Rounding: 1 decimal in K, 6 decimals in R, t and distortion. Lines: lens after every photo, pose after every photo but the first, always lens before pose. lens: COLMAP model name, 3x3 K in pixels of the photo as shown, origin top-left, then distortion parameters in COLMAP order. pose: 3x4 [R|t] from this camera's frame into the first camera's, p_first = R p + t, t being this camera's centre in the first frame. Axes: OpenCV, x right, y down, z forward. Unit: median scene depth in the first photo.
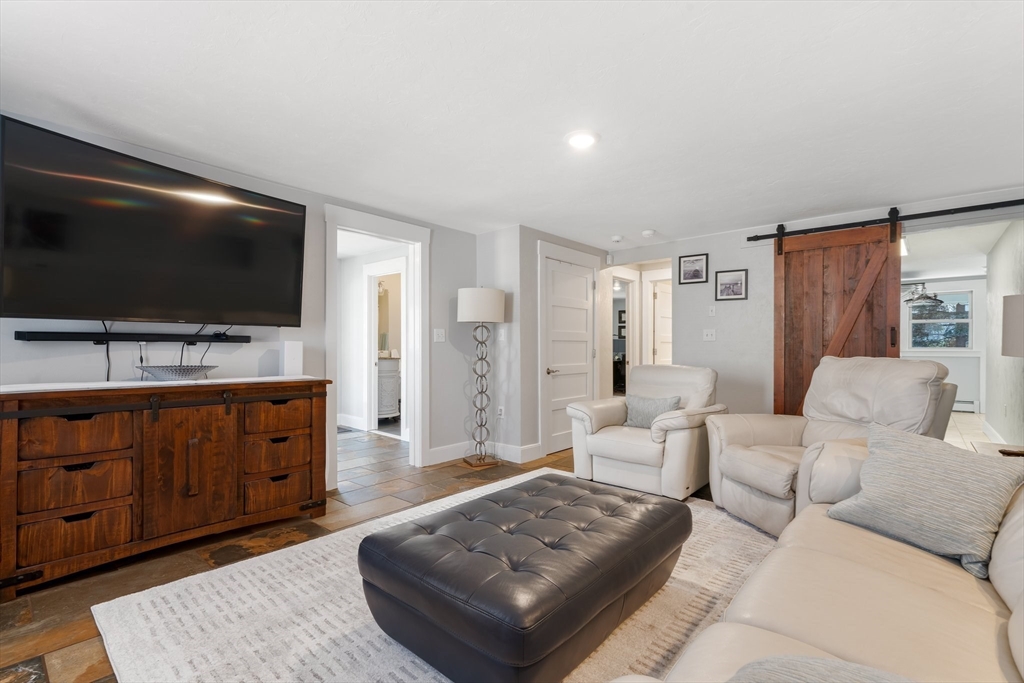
lens RADIAL K [[466.3, 0, 510.4], [0, 466.3, 345.6], [0, 0, 1]] dist [-0.000766, 0.000004]
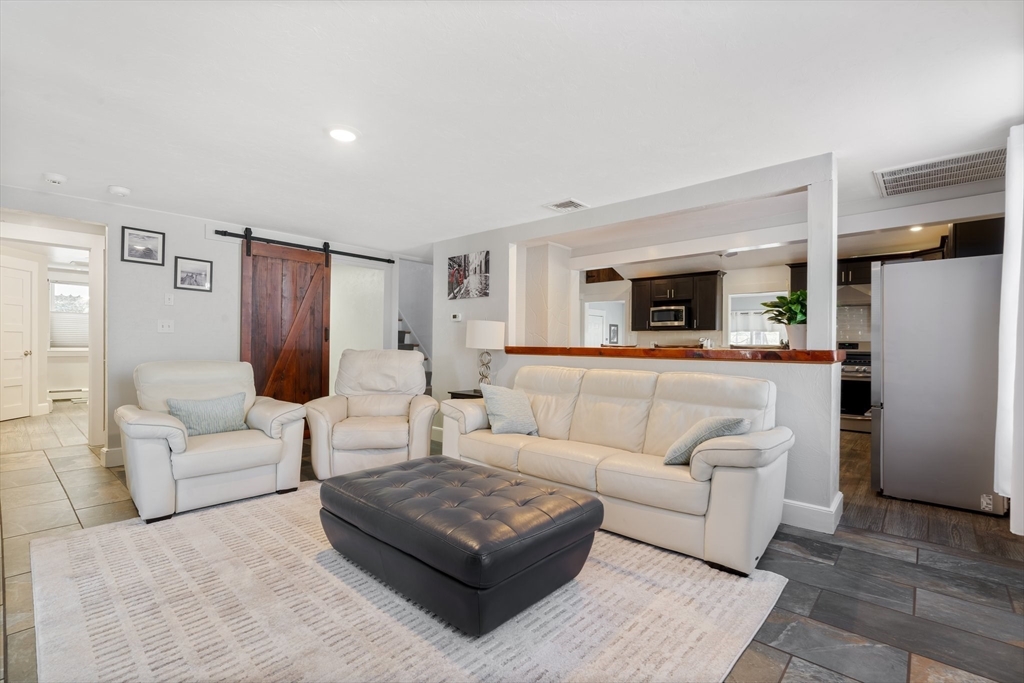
lens RADIAL K [[466.3, 0, 508.8], [0, 466.3, 343.0], [0, 0, 1]] dist [-0.000766, 0.000004]
pose [[0.012539, 0.003032, 0.999917, -0.497026], [-0.016699, 0.999857, -0.002823, 0.000813], [-0.999782, -0.016662, 0.012588, 0.375856]]
